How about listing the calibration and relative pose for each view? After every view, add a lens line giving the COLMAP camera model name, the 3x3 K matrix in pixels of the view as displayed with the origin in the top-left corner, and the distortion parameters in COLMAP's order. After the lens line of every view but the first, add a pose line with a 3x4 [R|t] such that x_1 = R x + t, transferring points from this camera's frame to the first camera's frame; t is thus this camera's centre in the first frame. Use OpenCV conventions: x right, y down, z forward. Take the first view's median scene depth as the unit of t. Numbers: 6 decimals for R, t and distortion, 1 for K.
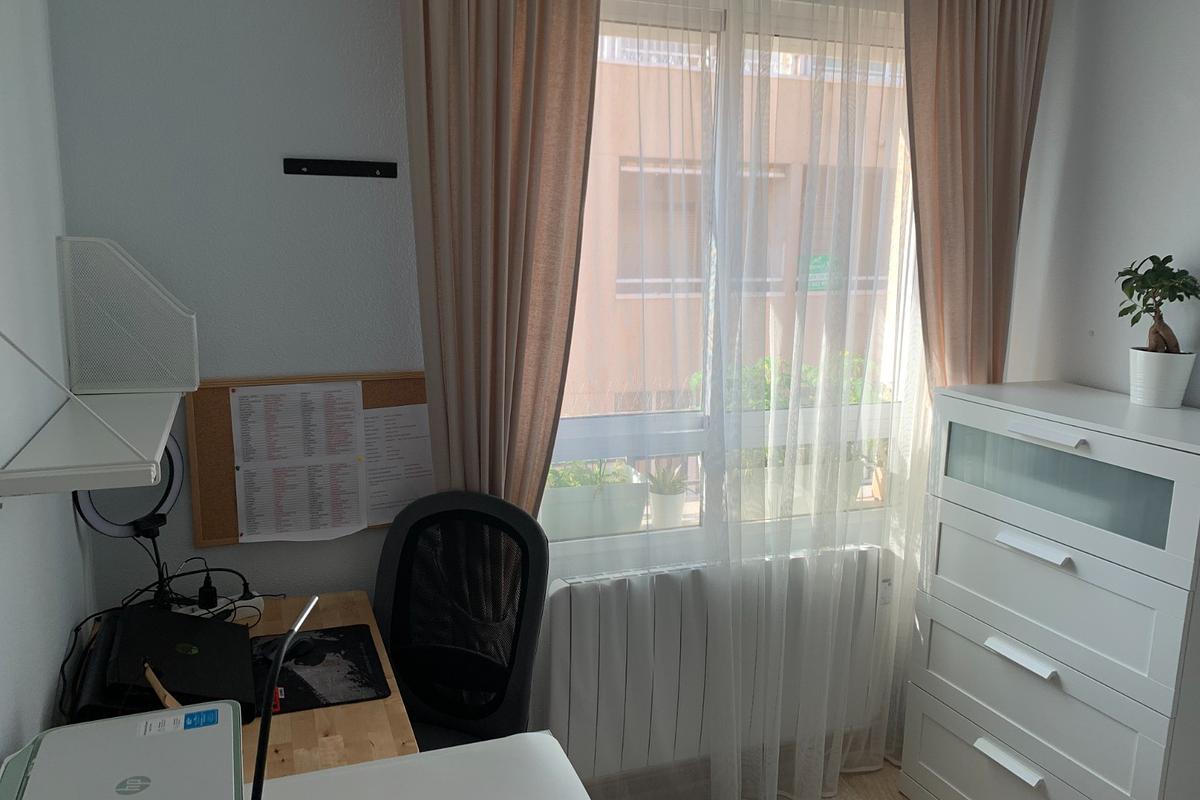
lens RADIAL K [[939.0, 0, 607.3], [0, 939.0, 399.5], [0, 0, 1]] dist [0.037409, -0.018610]
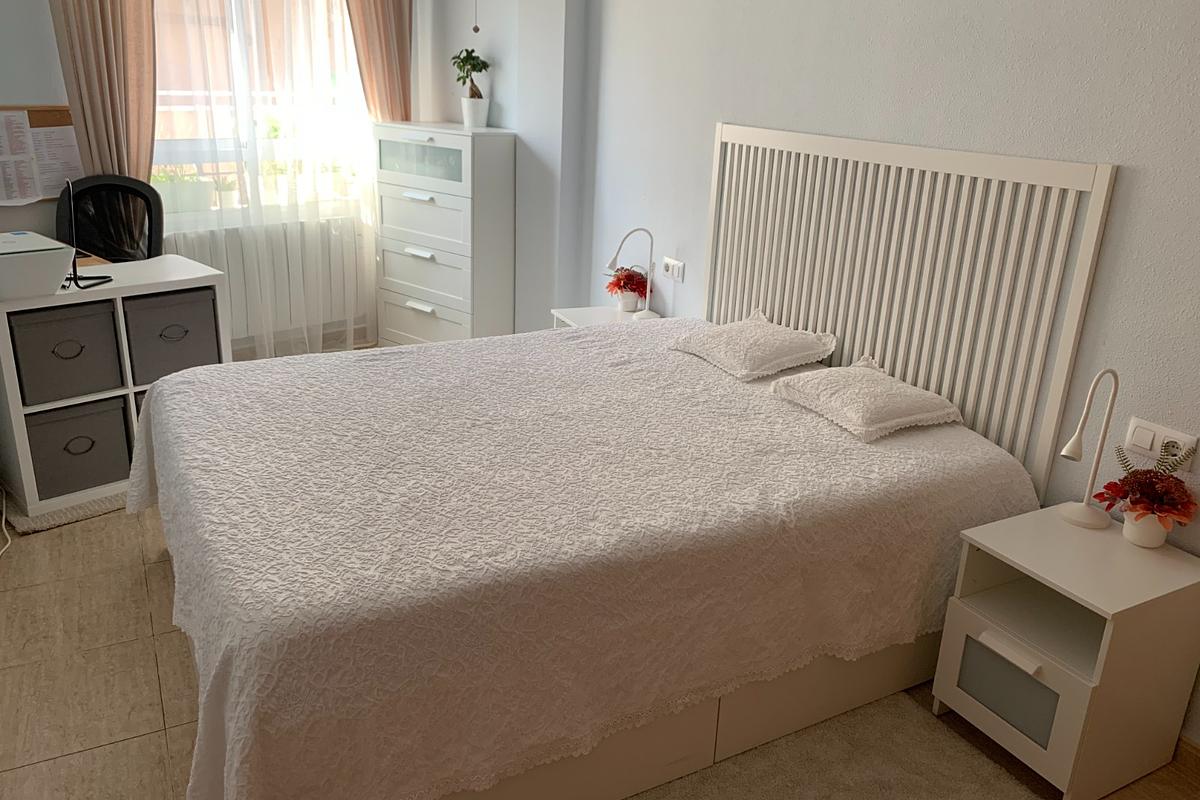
lens RADIAL K [[939.0, 0, 588.7], [0, 939.0, 397.3], [0, 0, 1]] dist [0.037409, -0.018610]
pose [[0.922433, -0.117167, 0.367952, -0.011438], [0.060044, 0.984787, 0.163060, 0.268630], [-0.381460, -0.128318, 0.915436, -1.040536]]
